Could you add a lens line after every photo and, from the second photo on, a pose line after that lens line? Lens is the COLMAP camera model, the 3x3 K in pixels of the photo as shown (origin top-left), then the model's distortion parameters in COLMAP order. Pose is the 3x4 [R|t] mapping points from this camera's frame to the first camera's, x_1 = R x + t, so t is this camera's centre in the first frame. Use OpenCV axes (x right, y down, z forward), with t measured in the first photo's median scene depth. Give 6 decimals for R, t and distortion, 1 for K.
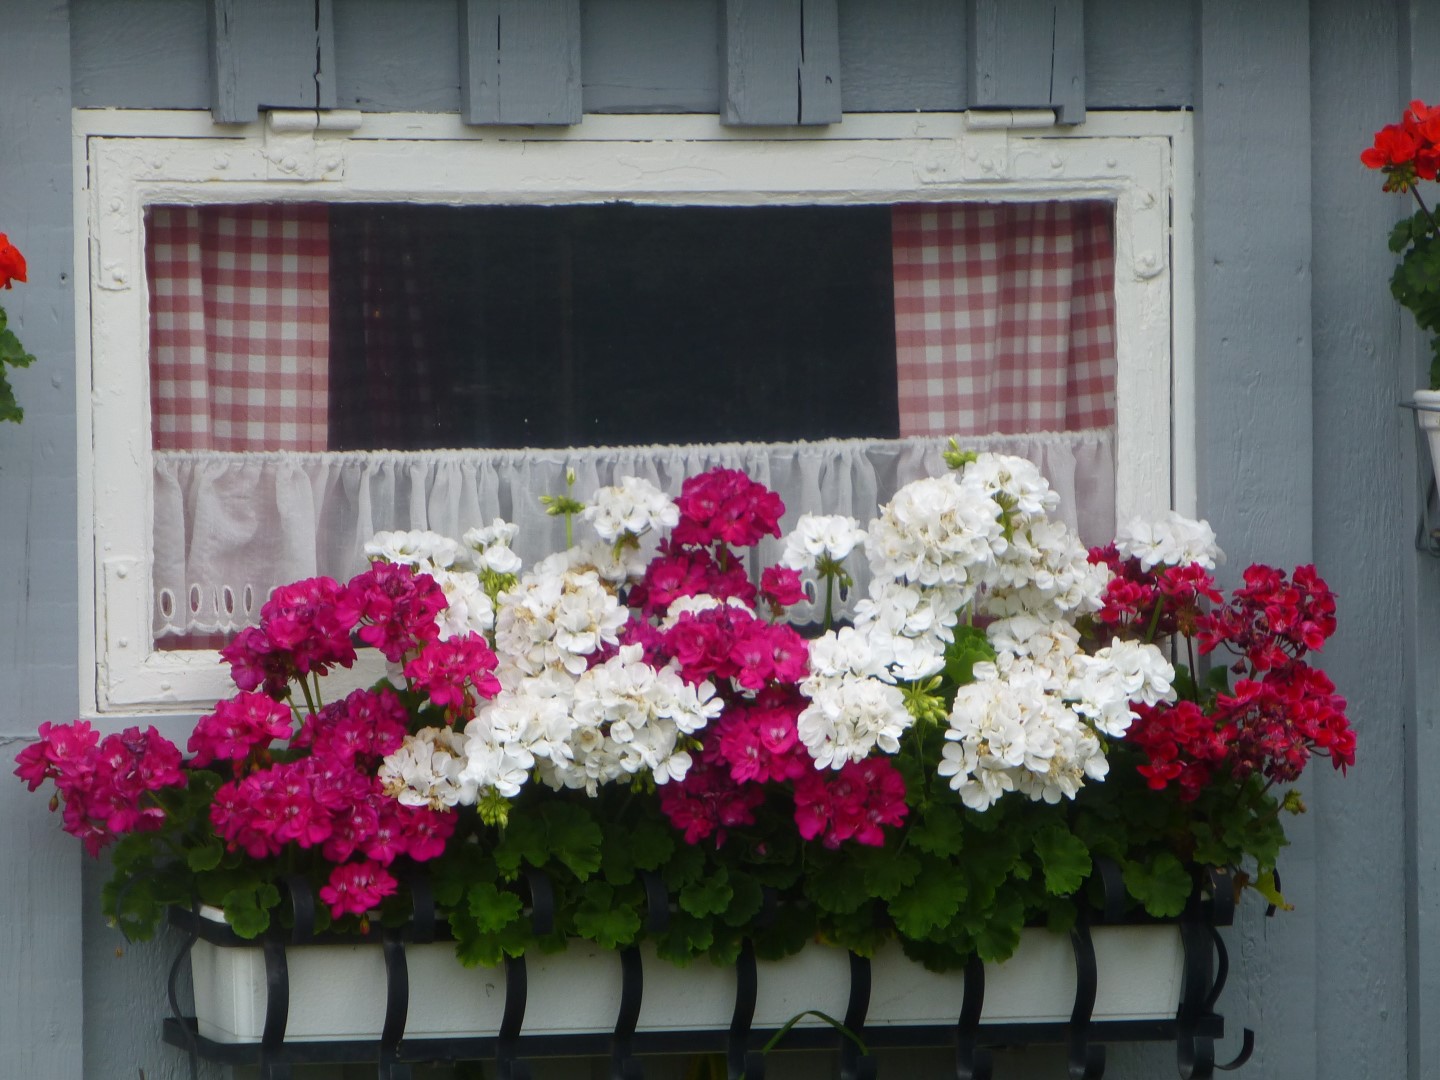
lens RADIAL K [[10700.1, 0, 720.0], [0, 10700.1, 540.1], [0, 0, 1]] dist [0.221149, 0.000000]
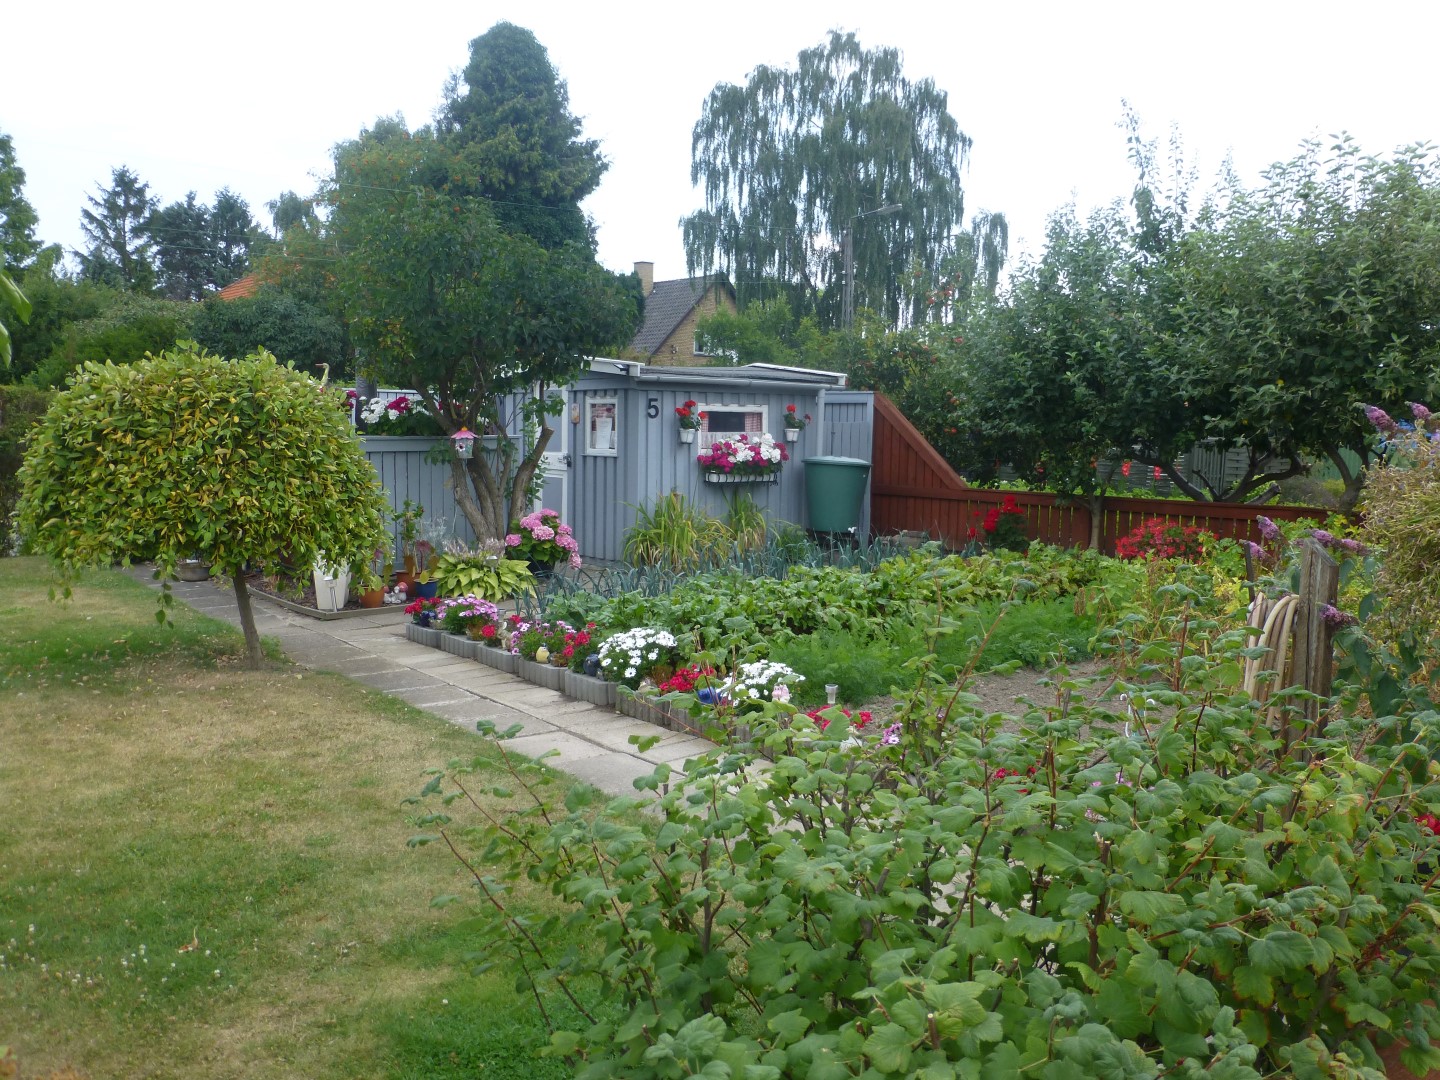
lens RADIAL K [[1182.5, 0, 719.8], [0, 1182.5, 538.6], [0, 0, 1]] dist [0.012325, 0.009740]
pose [[0.901982, -0.020695, 0.431277, -0.602119], [-0.011173, 0.997397, 0.071228, 0.015800], [-0.431629, -0.069065, 0.899403, -0.183997]]
